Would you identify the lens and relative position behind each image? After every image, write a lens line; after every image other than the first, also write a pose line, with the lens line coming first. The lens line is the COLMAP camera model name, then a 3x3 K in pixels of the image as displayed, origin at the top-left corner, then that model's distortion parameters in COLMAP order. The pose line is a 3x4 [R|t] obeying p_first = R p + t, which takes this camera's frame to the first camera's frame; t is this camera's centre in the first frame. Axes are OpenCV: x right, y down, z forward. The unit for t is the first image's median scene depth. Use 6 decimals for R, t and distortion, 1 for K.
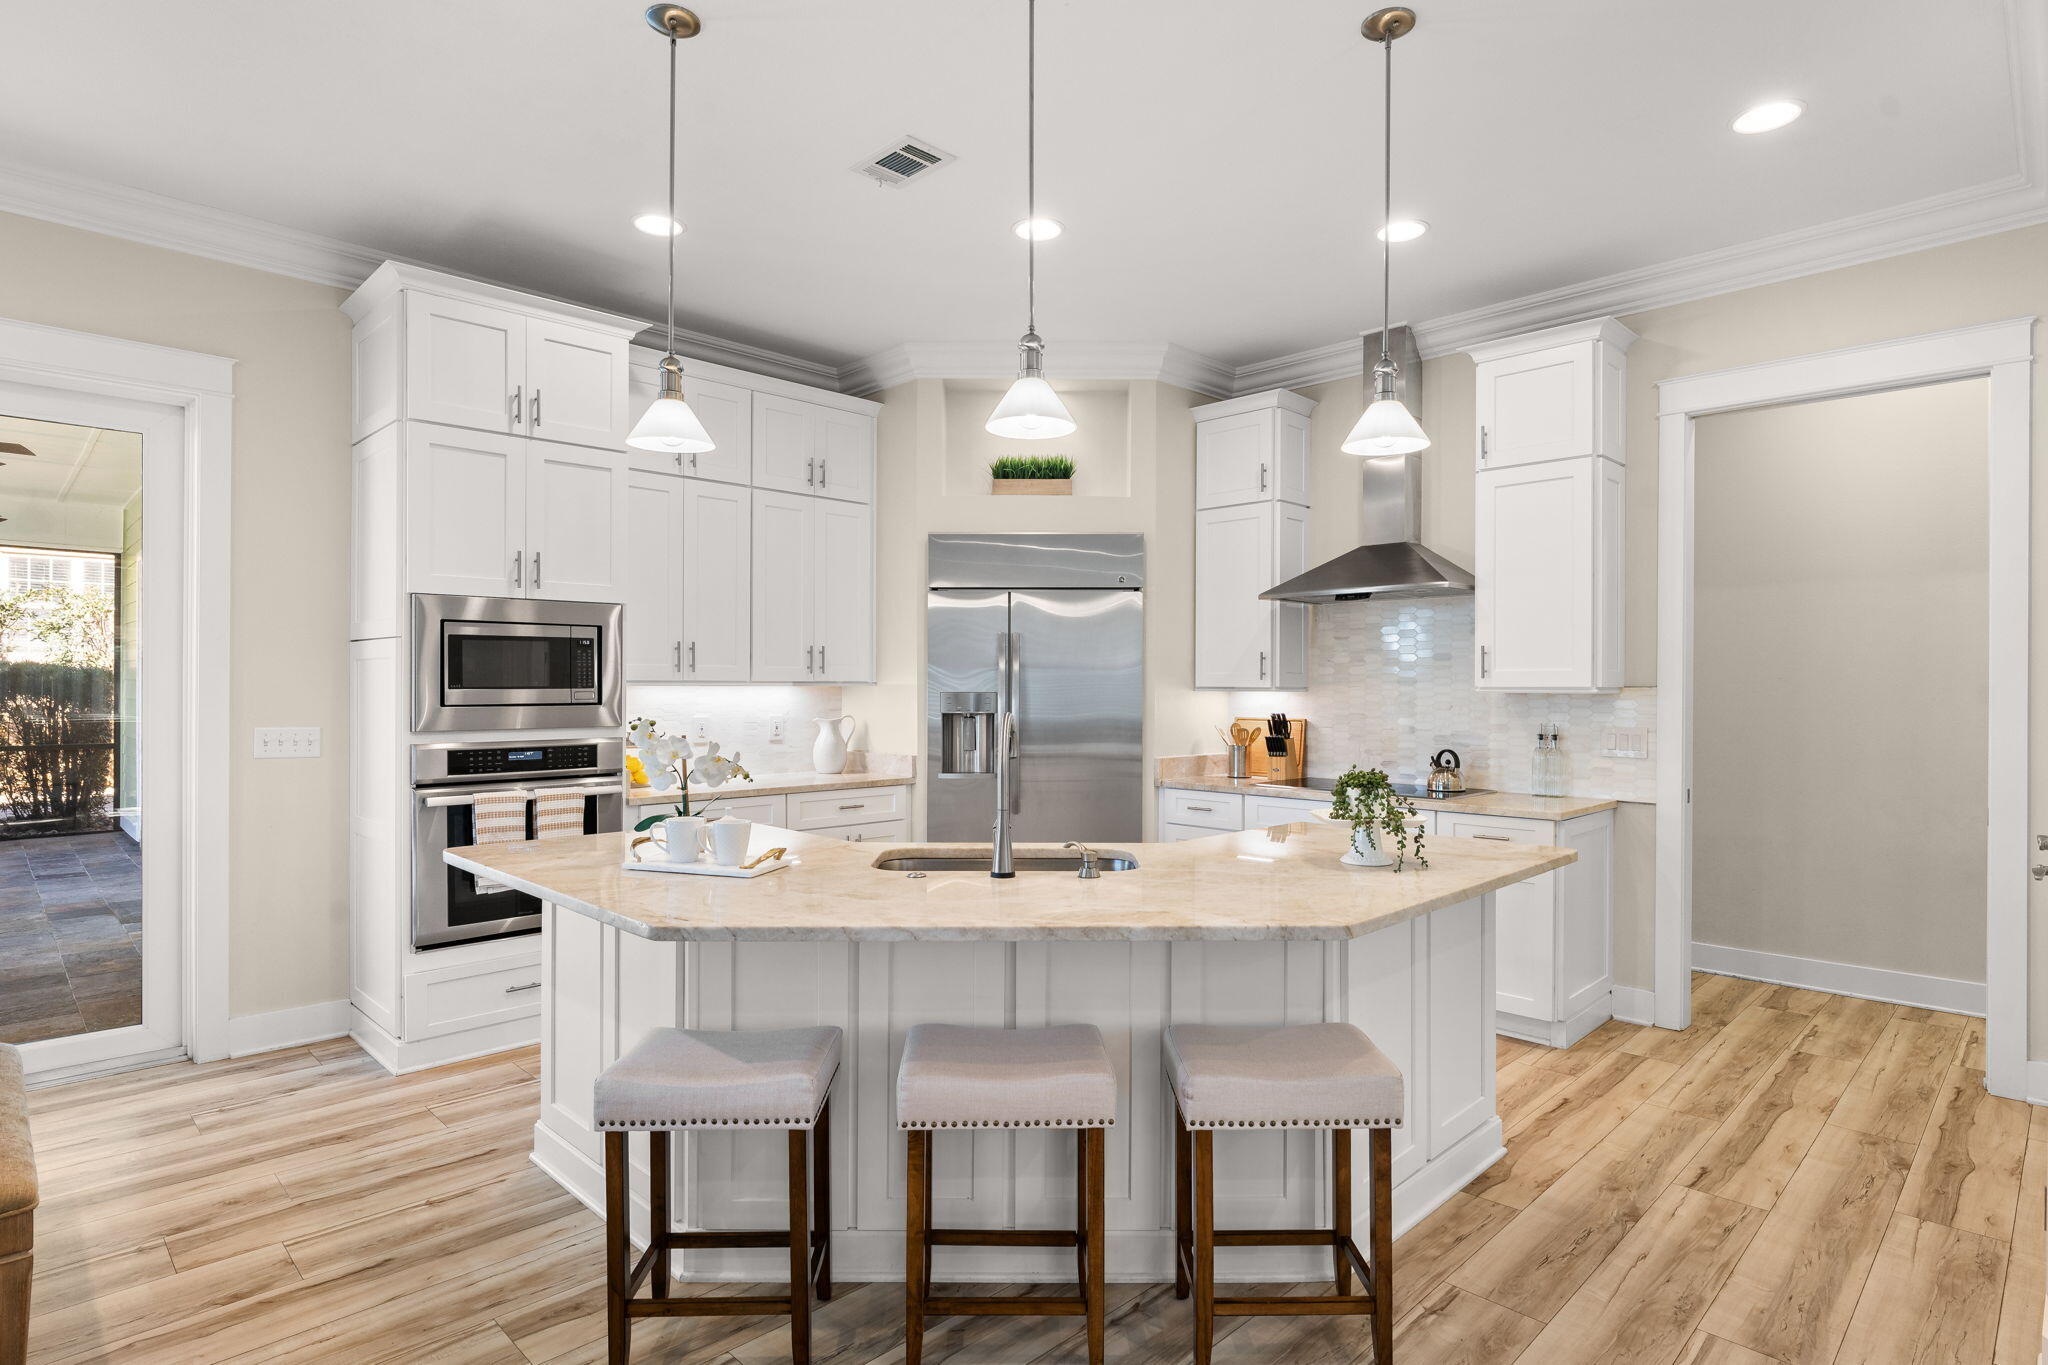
lens RADIAL K [[1072.2, 0, 1029.0], [0, 1072.2, 687.6], [0, 0, 1]] dist [-0.000291, -0.000238]
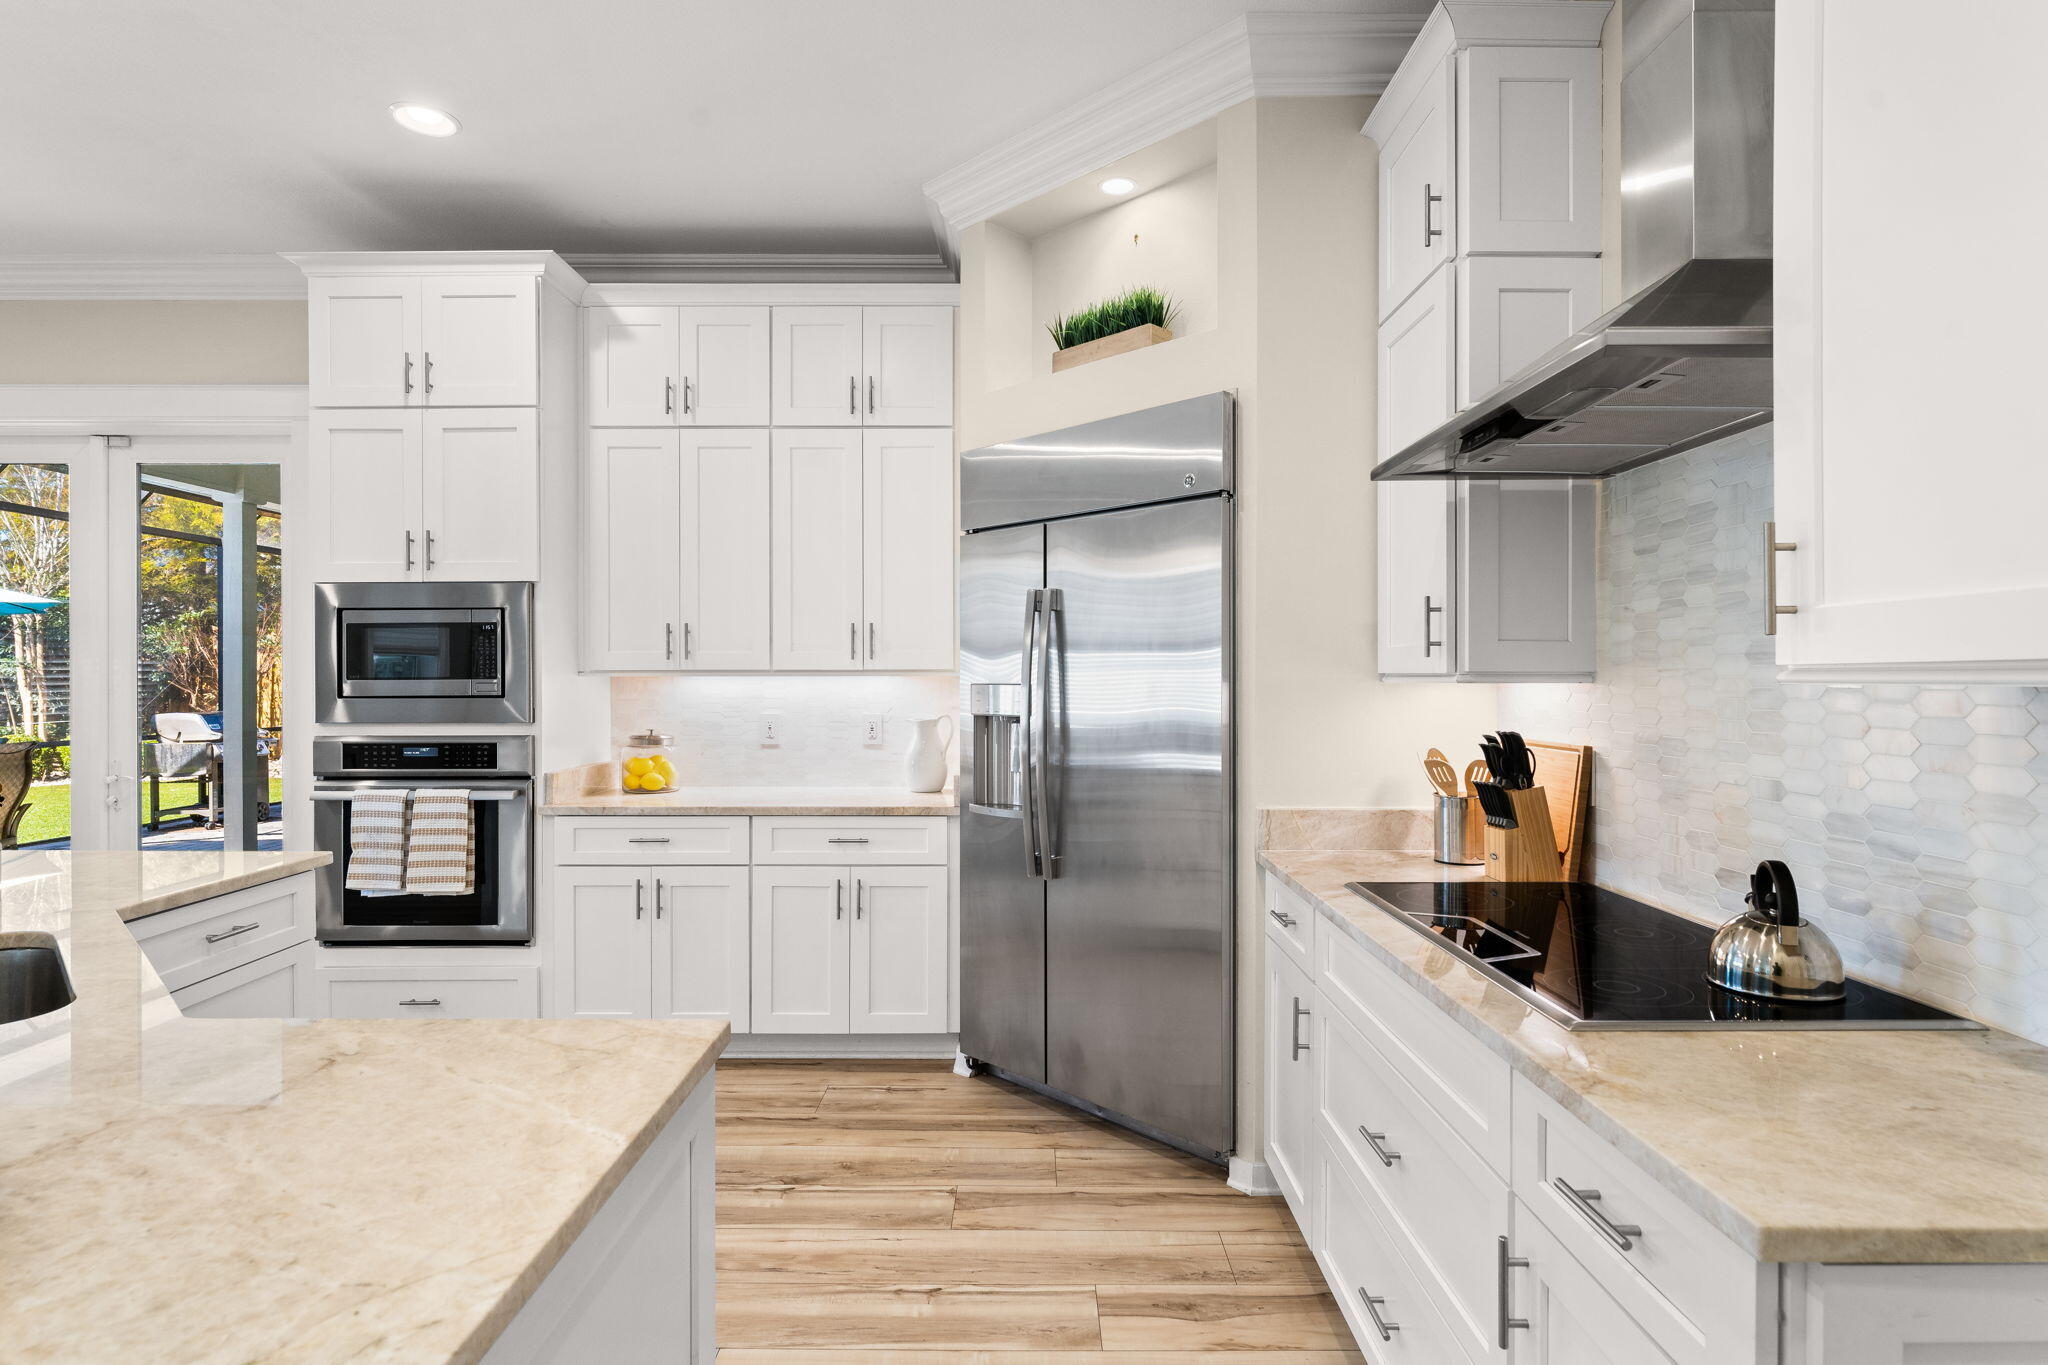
lens RADIAL K [[1043.0, 0, 1028.6], [0, 1043.0, 677.0], [0, 0, 1]] dist [-0.002433, -0.001210]
pose [[0.707488, -0.004322, -0.706713, 0.533494], [0.002259, 0.999990, -0.003853, 0.003628], [0.706722, 0.001130, 0.707490, 0.731959]]
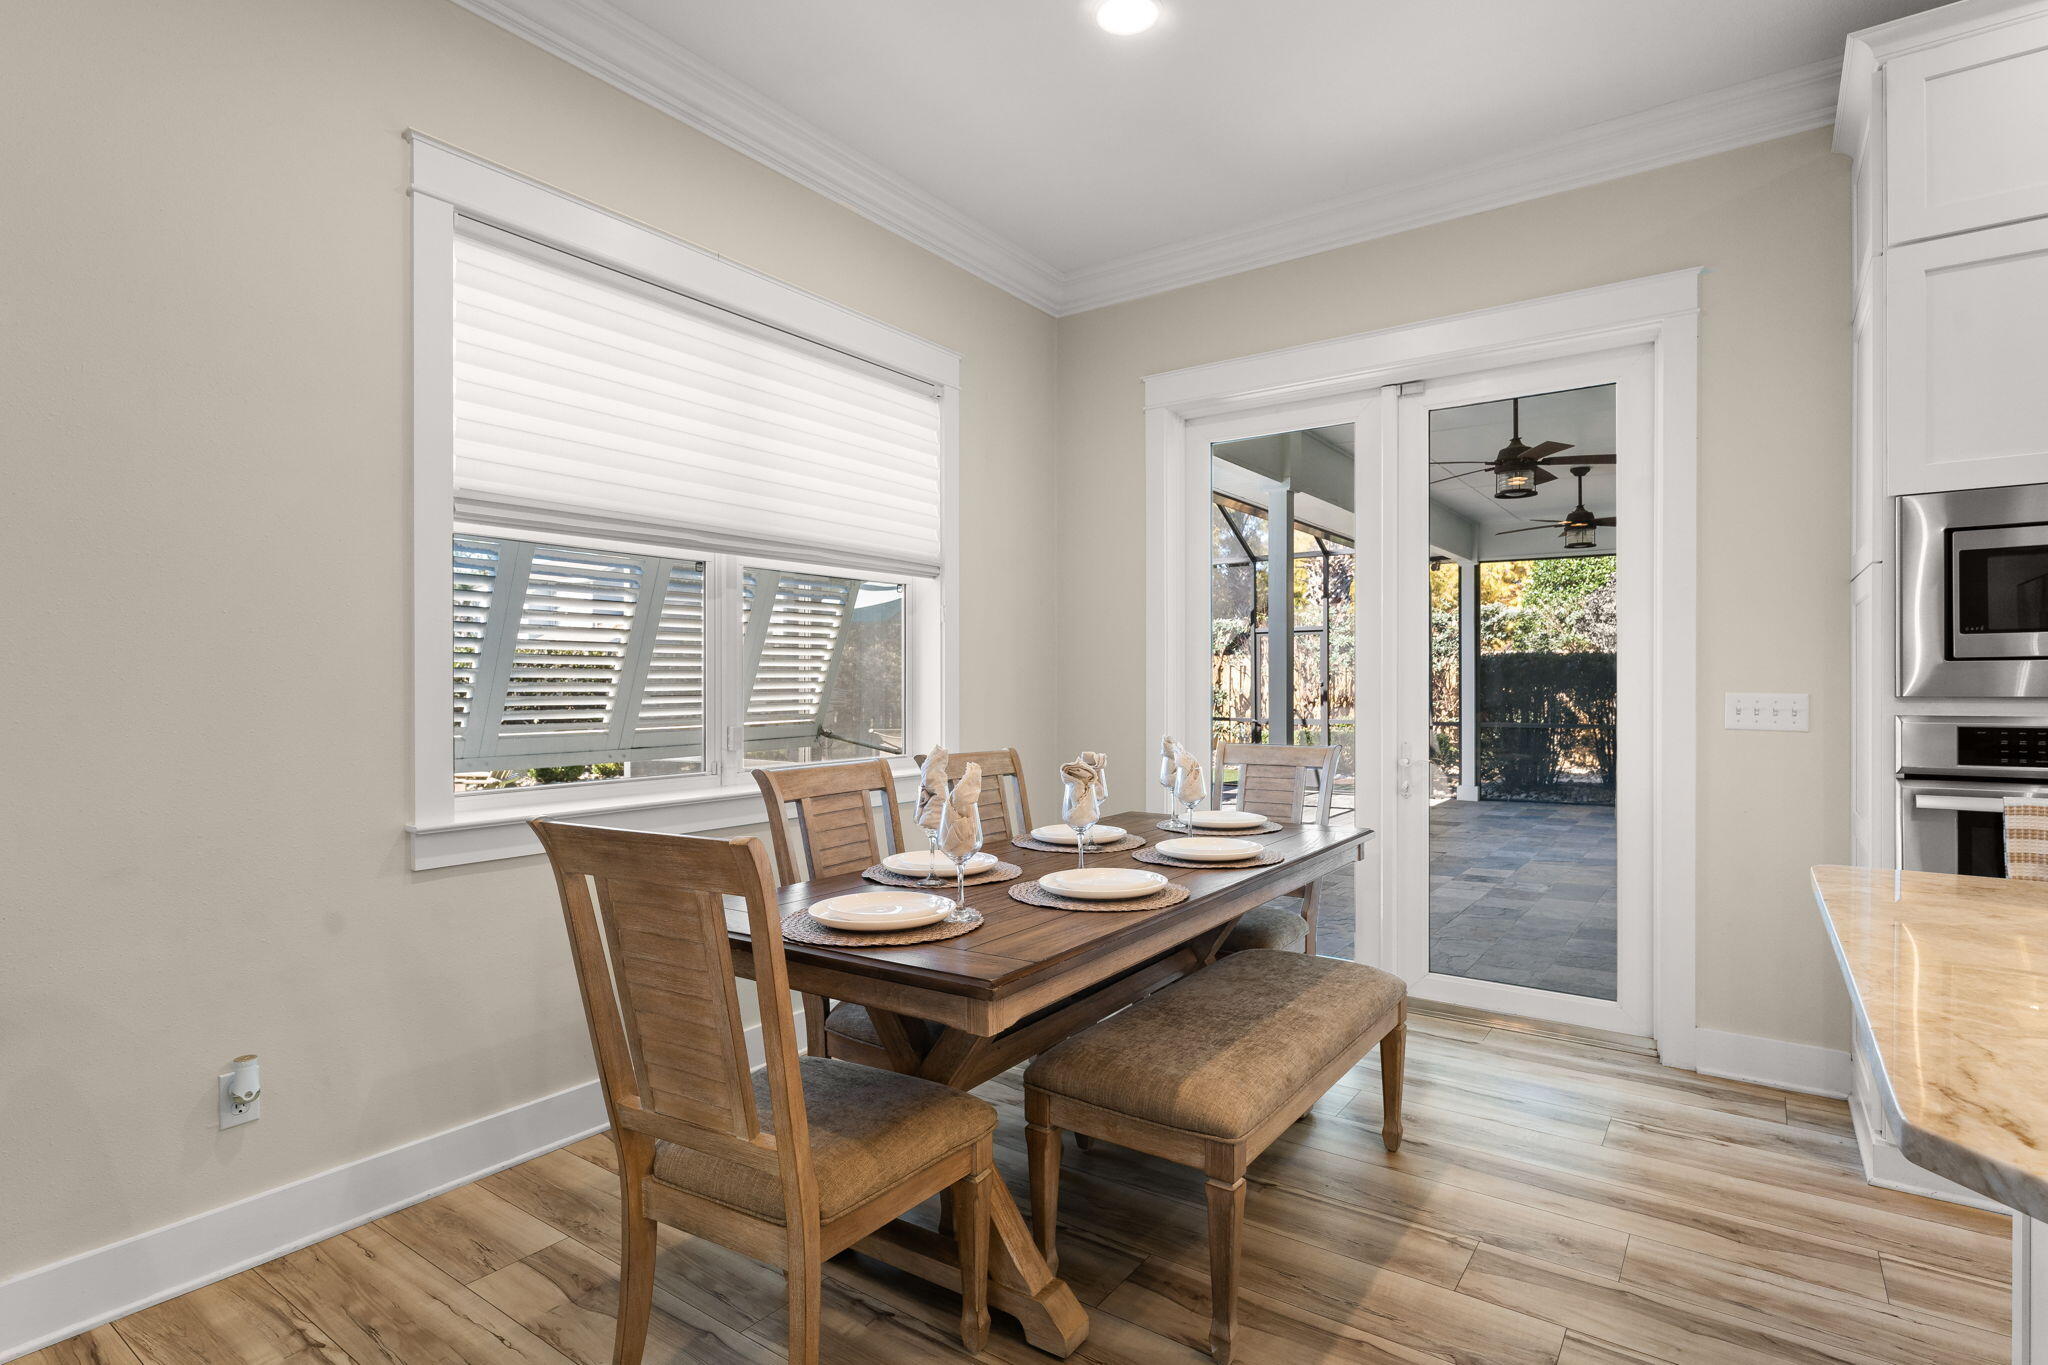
lens RADIAL K [[1016.0, 0, 1025.4], [0, 1016.0, 686.3], [0, 0, 1]] dist [-0.001131, 0.000038]
pose [[0.163077, -0.002273, -0.986611, -0.019759], [0.000912, 0.999997, -0.002153, 0.032761], [0.986613, -0.000549, 0.163078, 0.316653]]
